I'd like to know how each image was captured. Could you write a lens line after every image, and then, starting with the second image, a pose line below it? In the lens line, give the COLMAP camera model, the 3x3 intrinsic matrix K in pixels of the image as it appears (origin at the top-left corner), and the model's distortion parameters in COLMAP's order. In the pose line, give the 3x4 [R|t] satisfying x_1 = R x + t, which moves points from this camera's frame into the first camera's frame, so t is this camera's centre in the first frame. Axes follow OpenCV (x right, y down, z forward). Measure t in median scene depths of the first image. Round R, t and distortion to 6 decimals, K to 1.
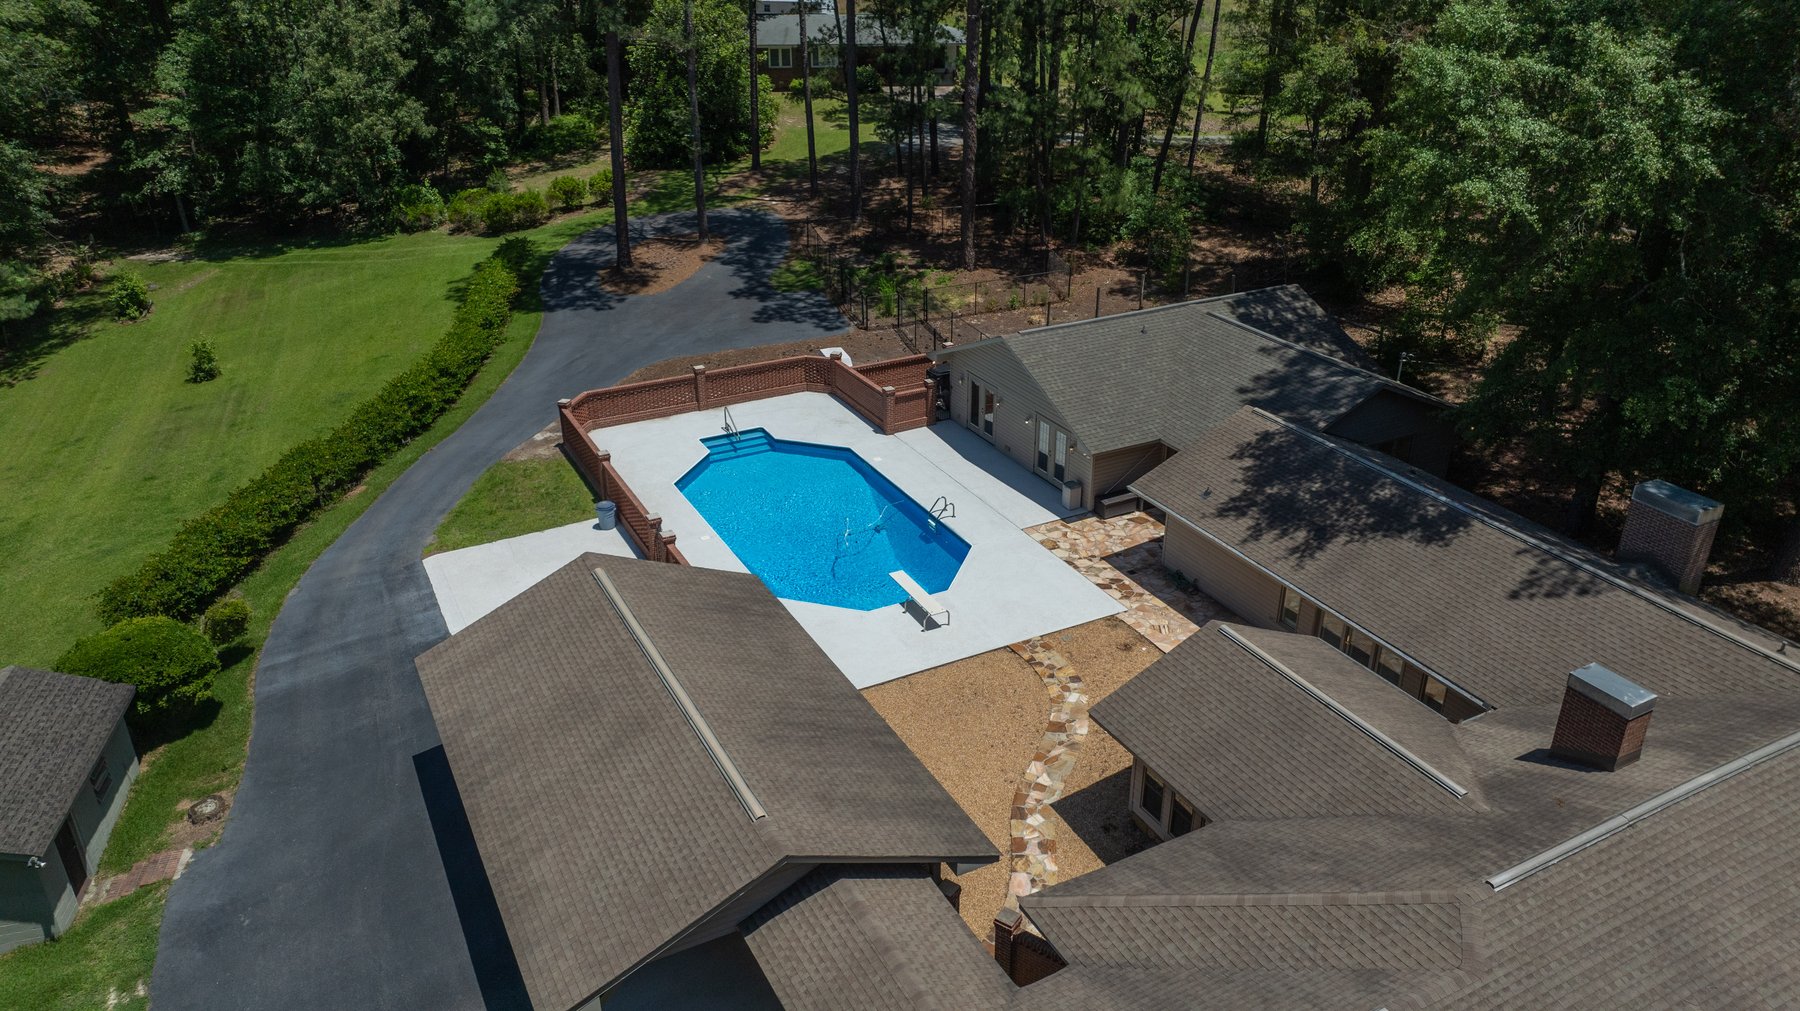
lens RADIAL K [[1268.7, 0, 900.0], [0, 1268.7, 505.5], [0, 0, 1]] dist [-0.014656, -0.004129]
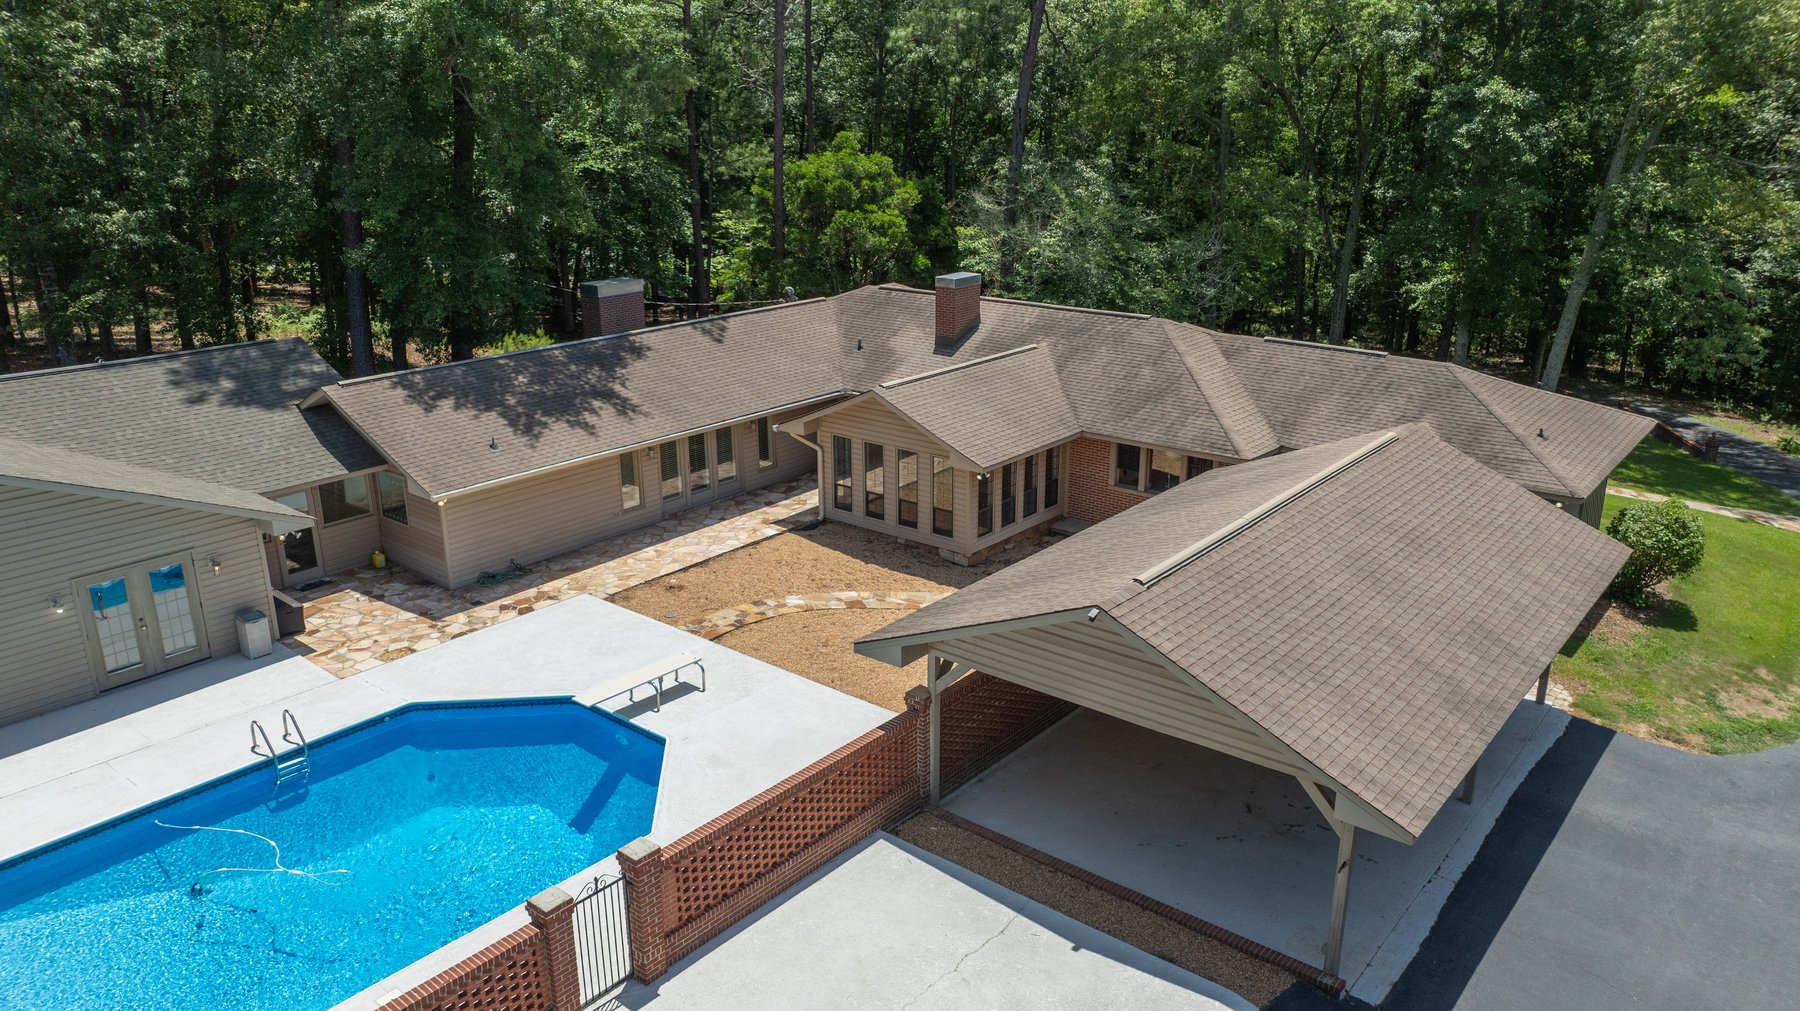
lens RADIAL K [[1273.0, 0, 896.5], [0, 1273.0, 504.9], [0, 0, 1]] dist [-0.040119, 0.036349]
pose [[-0.382897, -0.283241, 0.879298, -0.431274], [0.405853, 0.803479, 0.435550, -0.171060], [-0.829863, 0.523637, -0.192696, 0.732815]]
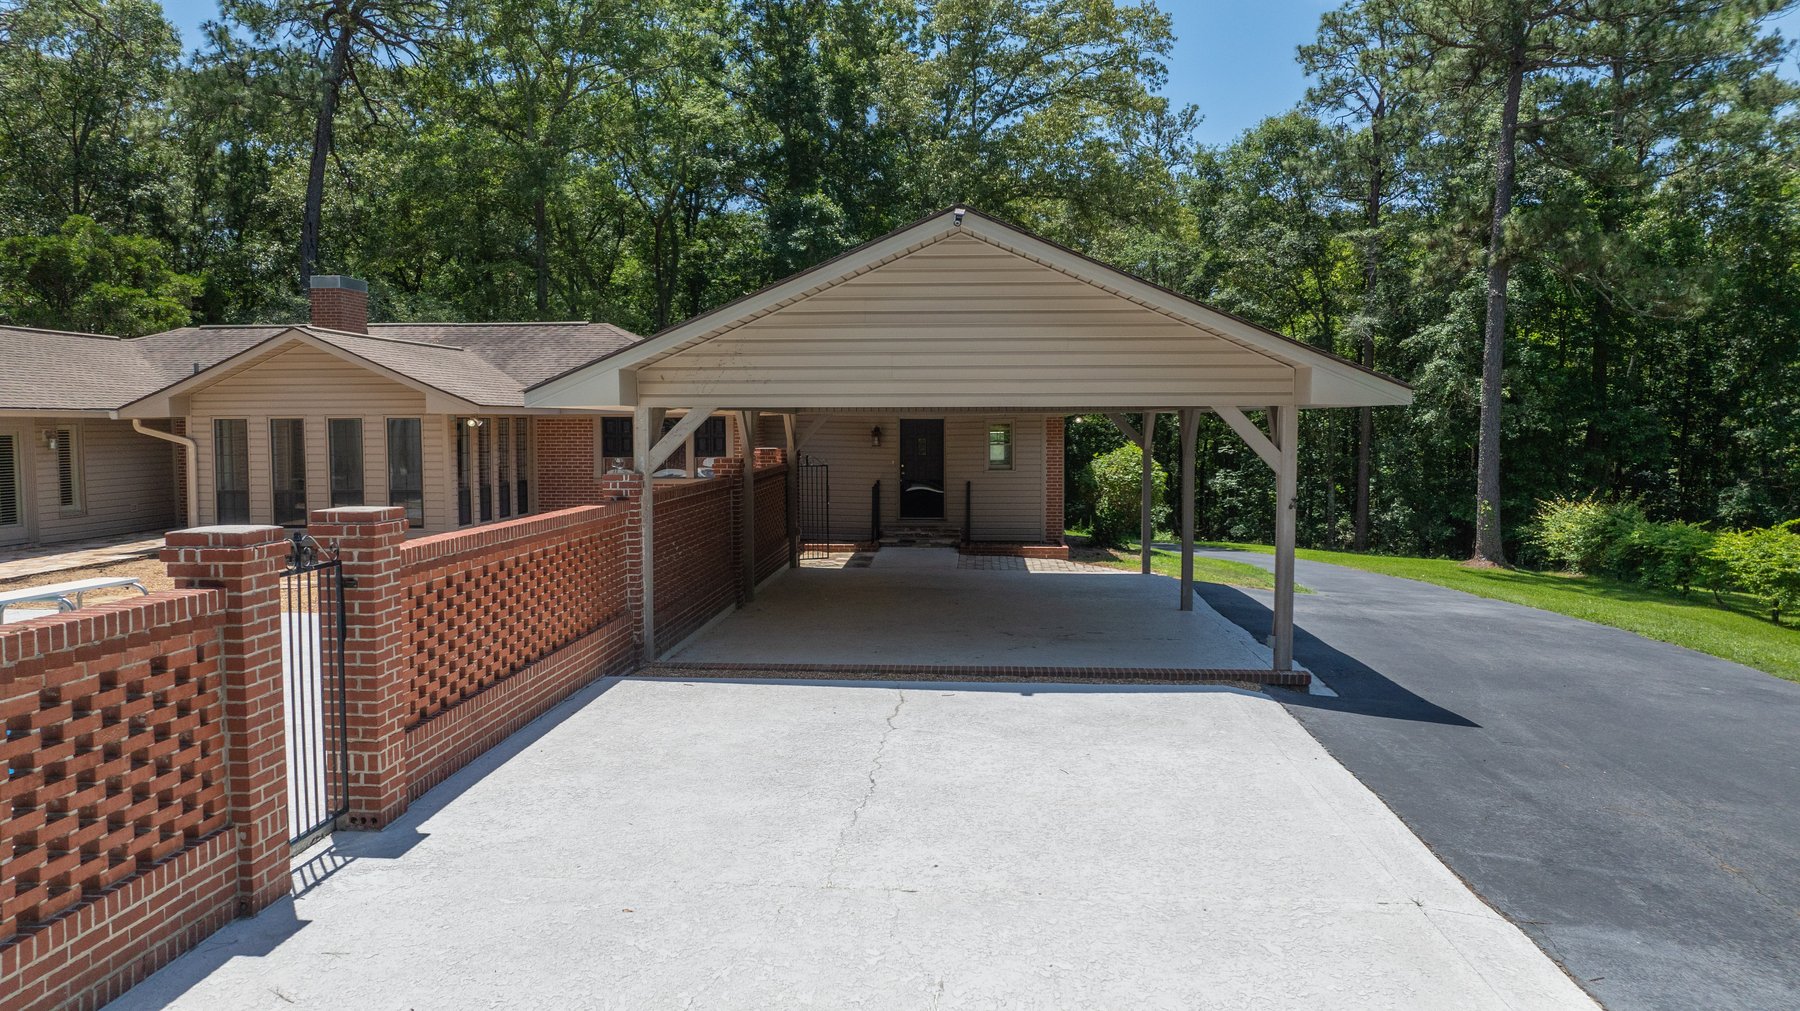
lens RADIAL K [[1273.0, 0, 896.5], [0, 1273.0, 504.9], [0, 0, 1]] dist [-0.040119, 0.036349]
pose [[-0.851291, -0.026614, 0.524018, -0.277570], [0.235122, 0.873476, 0.426330, -0.033979], [-0.469063, 0.486139, -0.737325, 0.852079]]
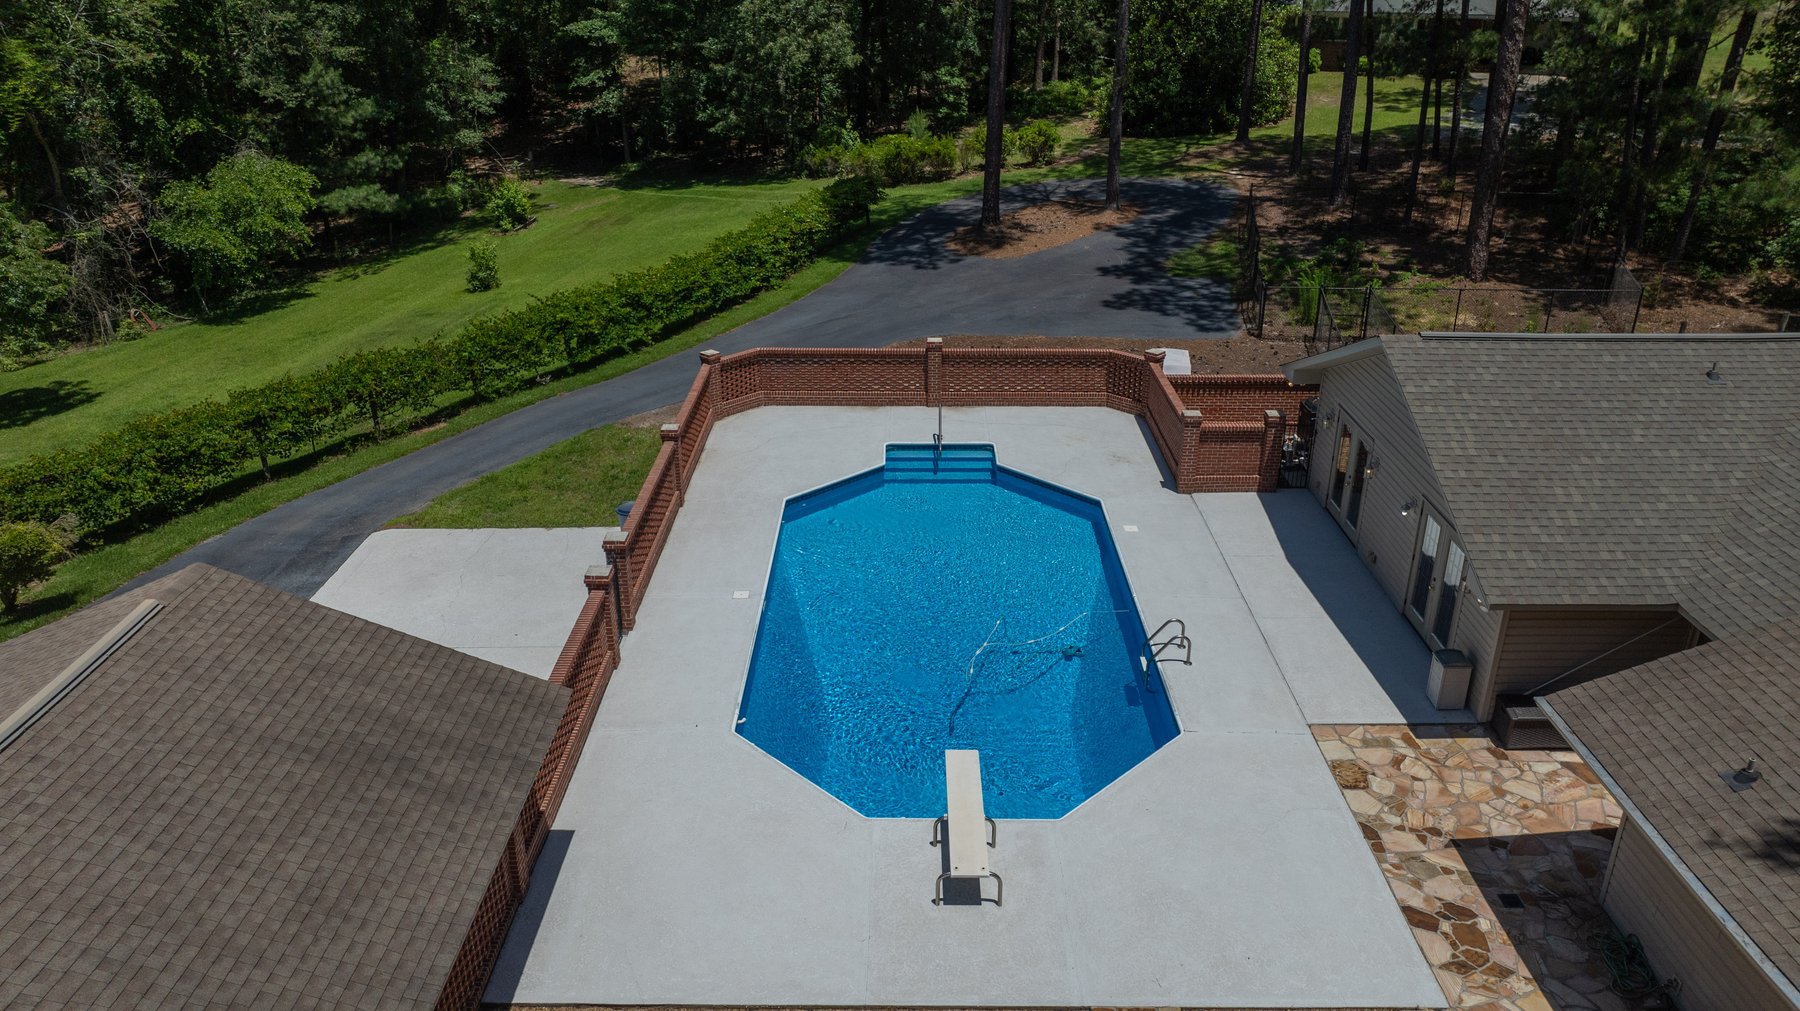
lens RADIAL K [[1273.0, 0, 896.5], [0, 1273.0, 504.9], [0, 0, 1]] dist [-0.040119, 0.036349]
pose [[0.881764, 0.191618, -0.431017, 0.127530], [-0.207029, 0.978269, 0.011375, -0.030461], [0.423830, 0.079203, 0.902272, 0.425453]]
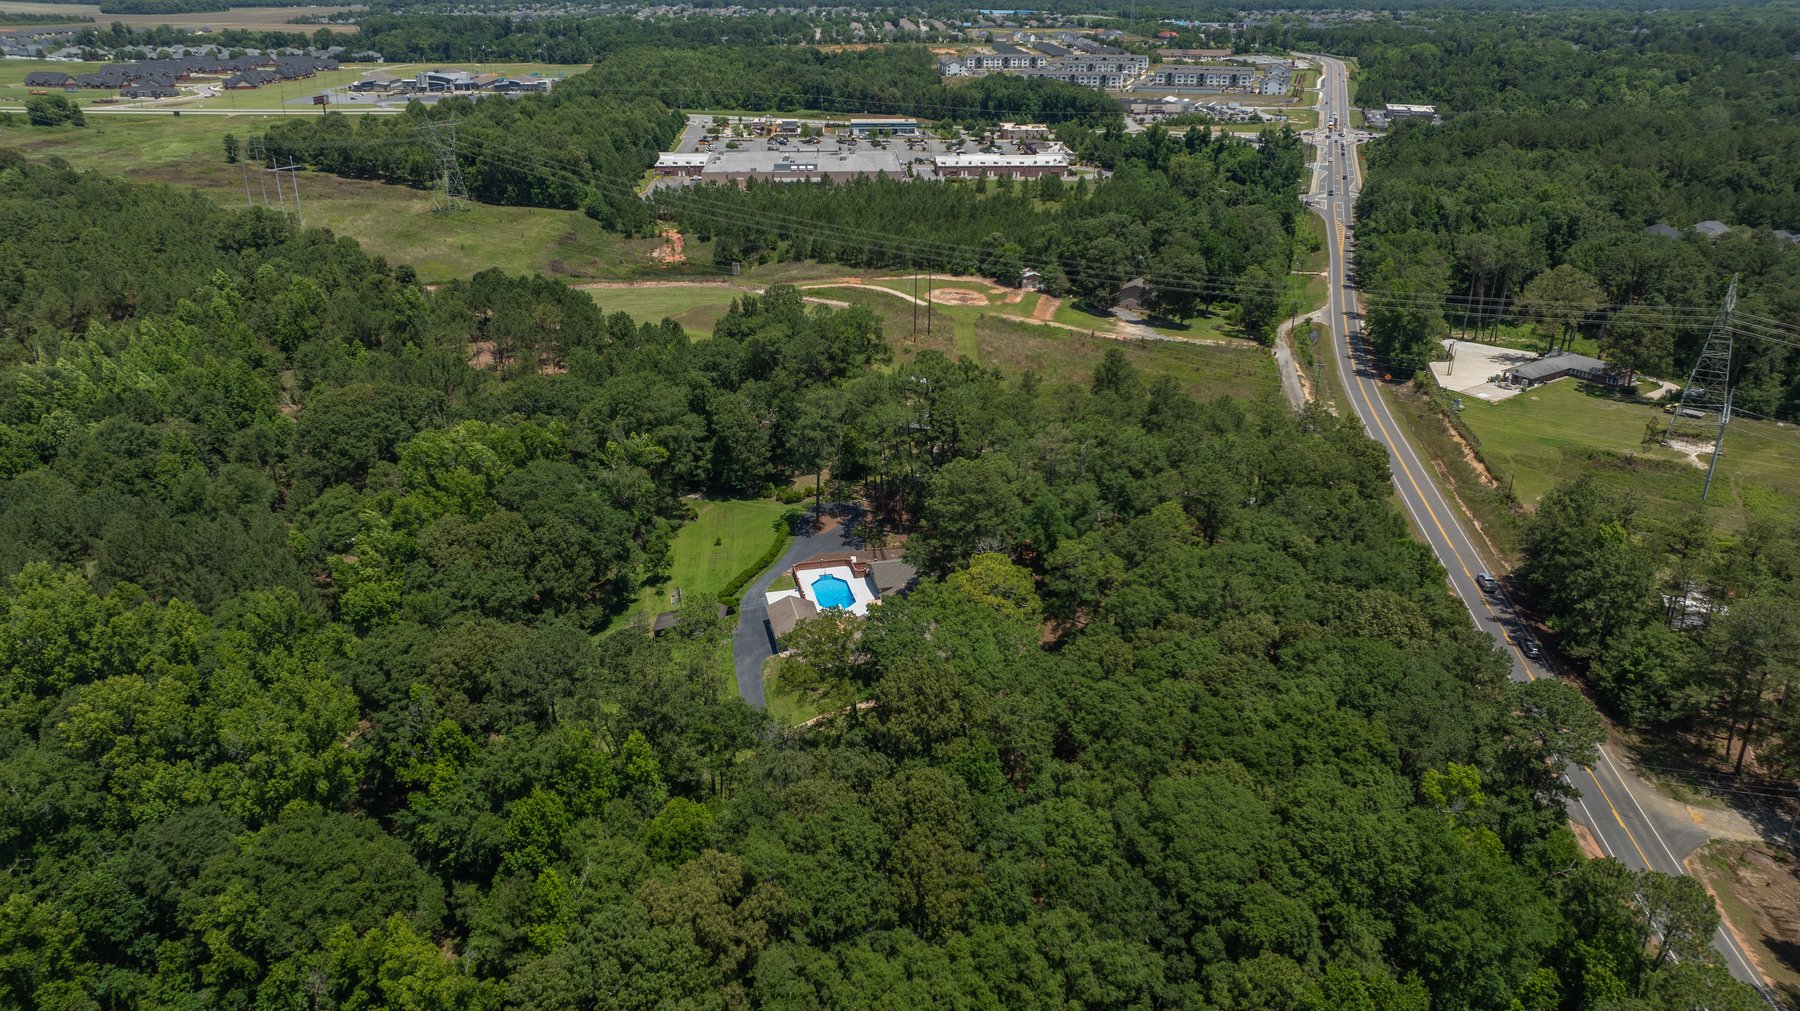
lens RADIAL K [[1273.0, 0, 896.5], [0, 1273.0, 504.9], [0, 0, 1]] dist [-0.040119, 0.036349]
pose [[0.969928, 0.102658, -0.220684, 1.228617], [-0.113141, 0.992949, -0.035367, -0.184478], [0.215498, 0.059272, 0.974704, -3.874914]]
